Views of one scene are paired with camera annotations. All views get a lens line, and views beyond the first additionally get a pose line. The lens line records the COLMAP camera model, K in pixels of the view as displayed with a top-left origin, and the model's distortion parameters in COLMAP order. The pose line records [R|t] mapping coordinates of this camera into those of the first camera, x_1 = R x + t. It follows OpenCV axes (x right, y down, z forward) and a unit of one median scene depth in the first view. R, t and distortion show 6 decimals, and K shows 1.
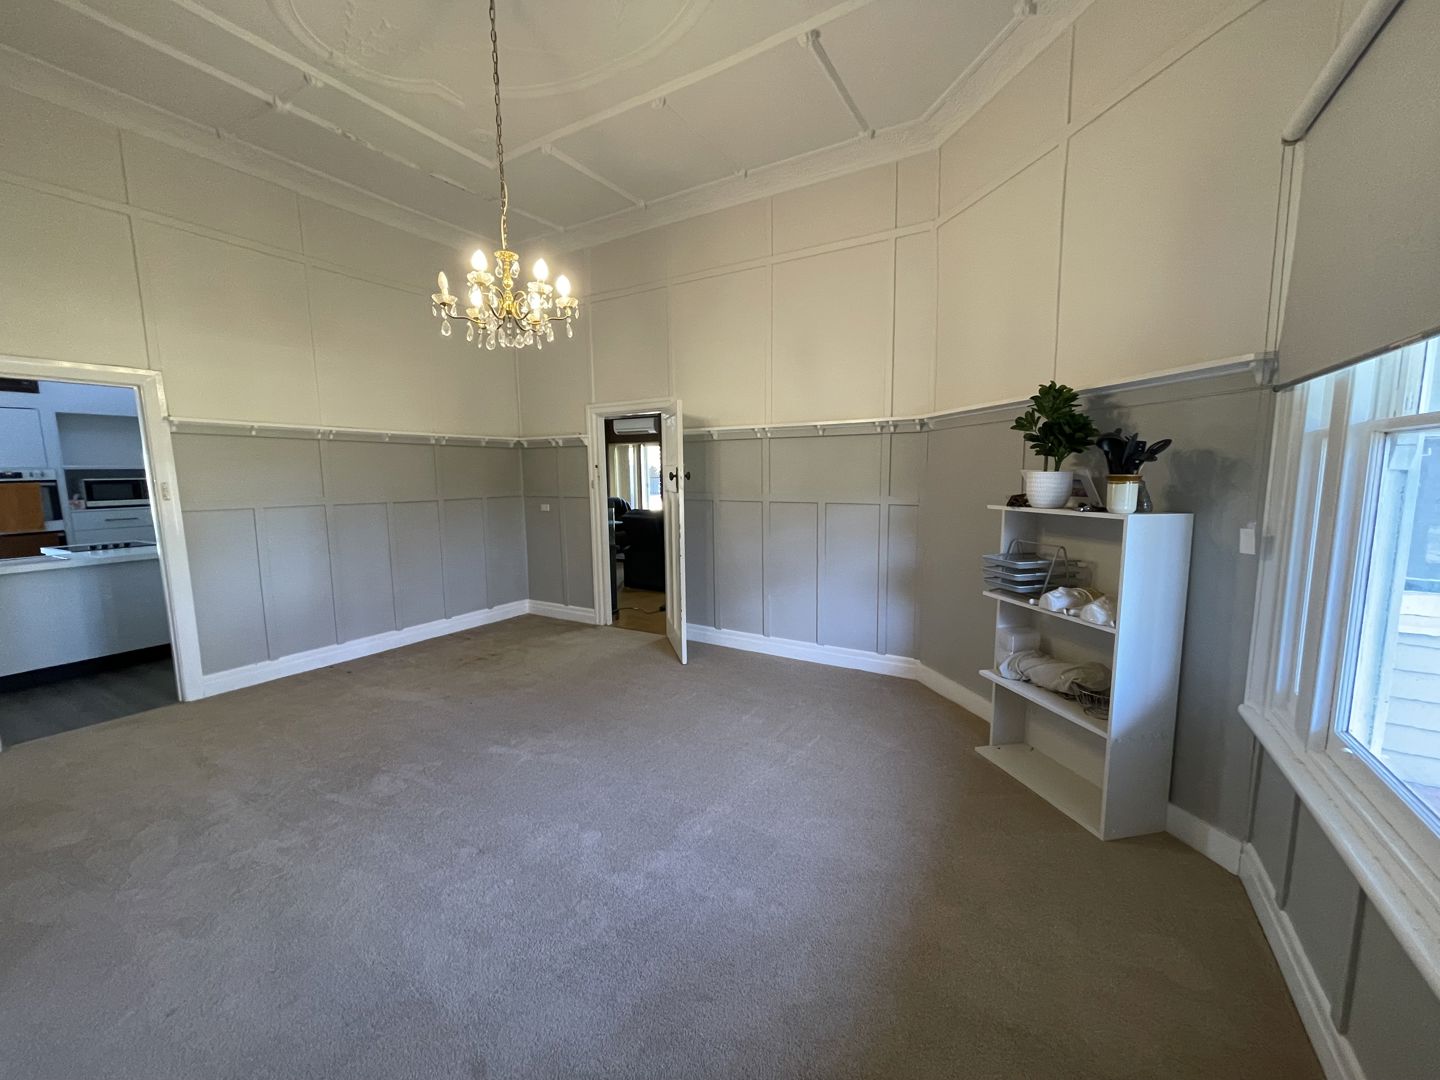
lens RADIAL K [[579.6, 0, 720.0], [0, 579.6, 540.0], [0, 0, 1]] dist [-0.000696, -0.000152]
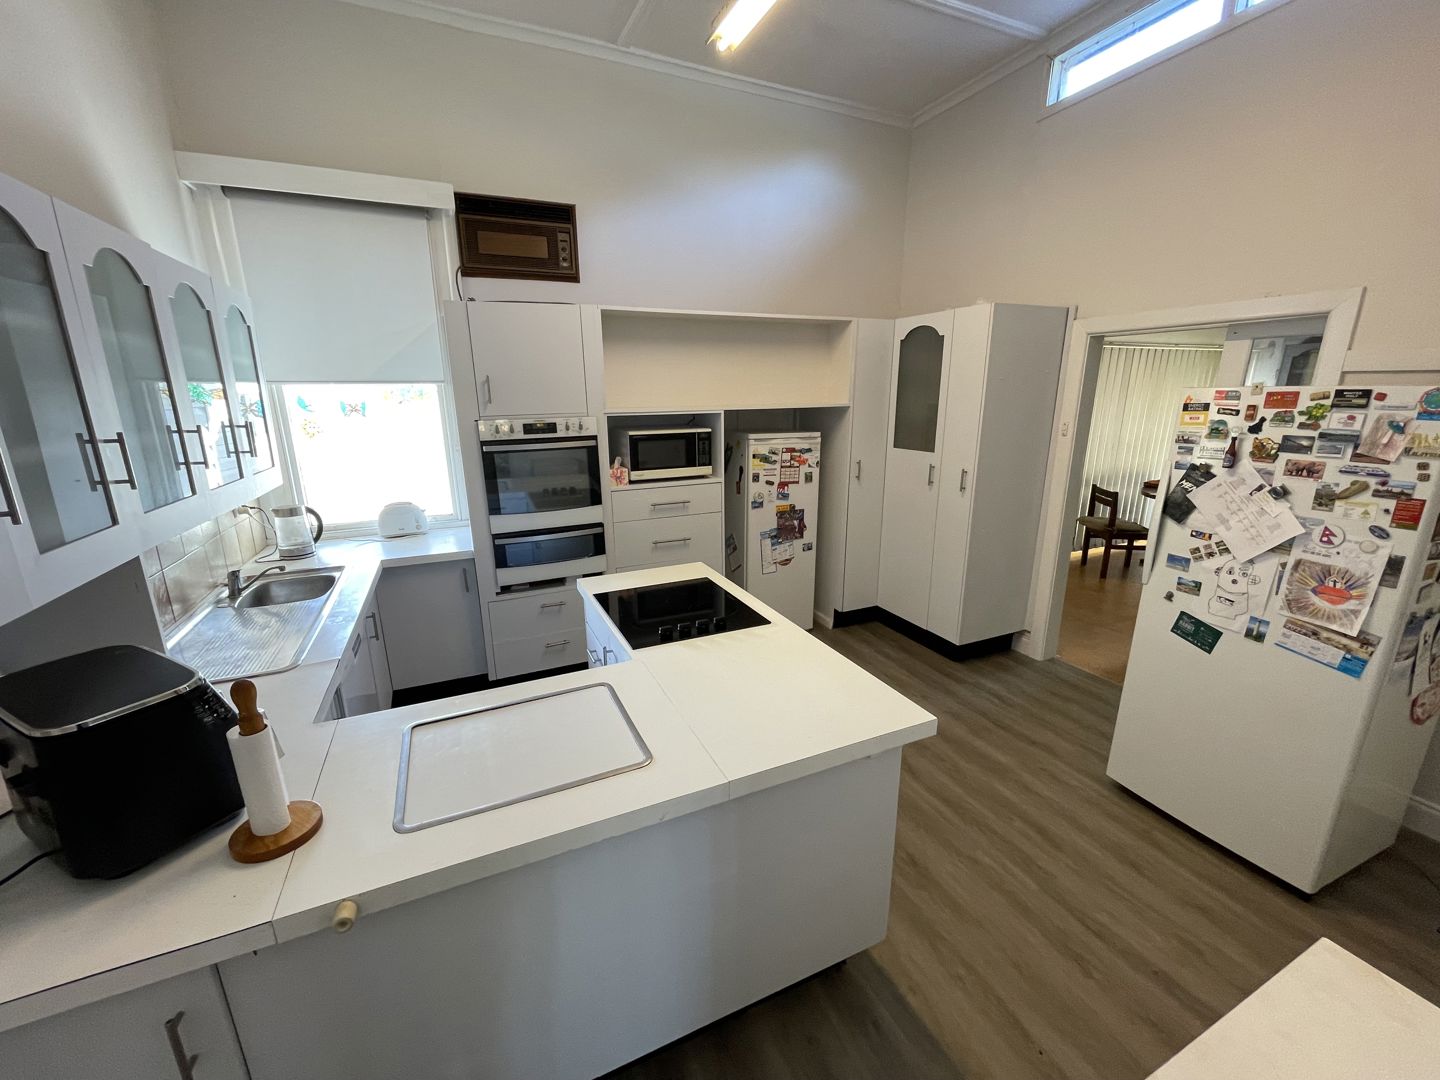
lens RADIAL K [[579.6, 0, 720.0], [0, 579.6, 540.0], [0, 0, 1]] dist [-0.000696, -0.000152]
pose [[0.806185, 0.151435, -0.571956, -0.704241], [-0.073321, 0.984810, 0.157396, -0.099891], [0.587103, -0.084954, 0.805042, 0.601203]]
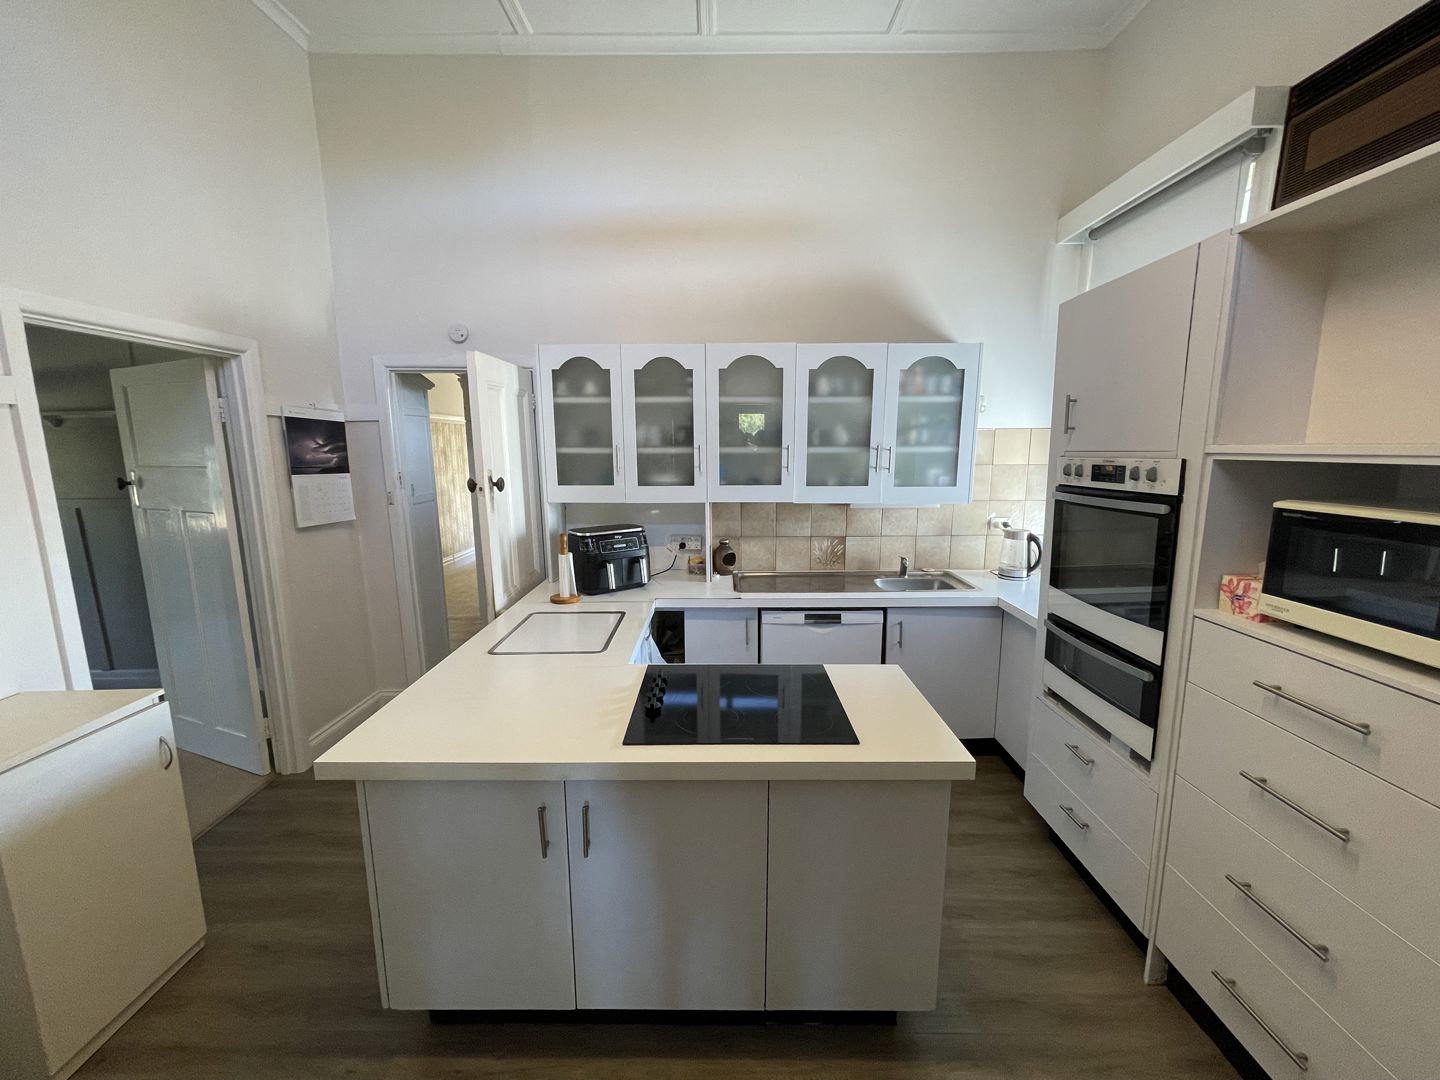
lens RADIAL K [[579.6, 0, 720.0], [0, 579.6, 540.0], [0, 0, 1]] dist [-0.000696, -0.000152]
pose [[-0.873598, 0.097908, -0.476698, -0.807608], [-0.040720, 0.961411, 0.272084, -0.148645], [0.484942, 0.257103, -0.835900, 1.117007]]
